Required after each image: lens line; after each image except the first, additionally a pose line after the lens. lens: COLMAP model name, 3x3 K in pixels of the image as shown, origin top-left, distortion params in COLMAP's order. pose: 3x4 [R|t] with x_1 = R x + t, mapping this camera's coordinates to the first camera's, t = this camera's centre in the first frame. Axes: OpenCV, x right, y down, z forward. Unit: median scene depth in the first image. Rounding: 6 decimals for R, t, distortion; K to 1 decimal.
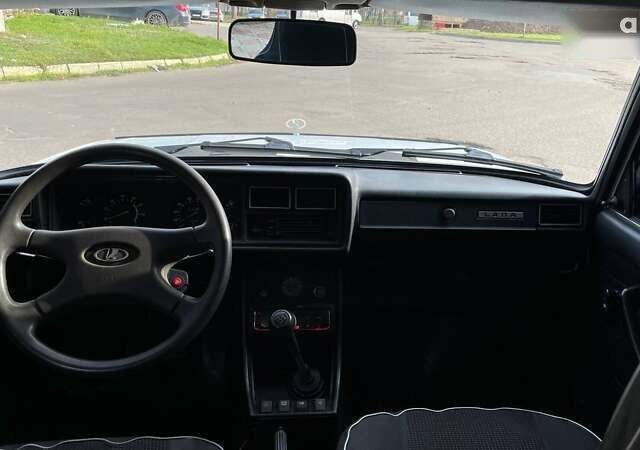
lens RADIAL K [[624.8, 0, 320.0], [0, 624.8, 225.0], [0, 0, 1]] dist [0.247976, 0.000496]
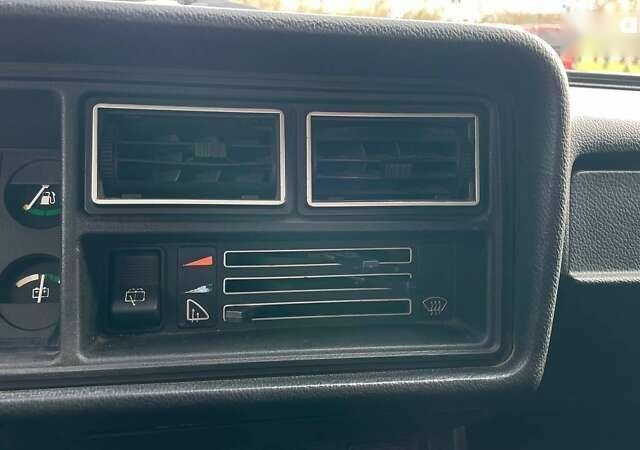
lens RADIAL K [[510.8, 0, 320.0], [0, 510.8, 225.0], [0, 0, 1]] dist [0.009621, 0.003291]
pose [[0.995893, -0.018358, 0.088663, -0.052395], [0.025804, 0.996167, -0.083582, -0.003117], [-0.086788, 0.085526, 0.992549, 0.830715]]
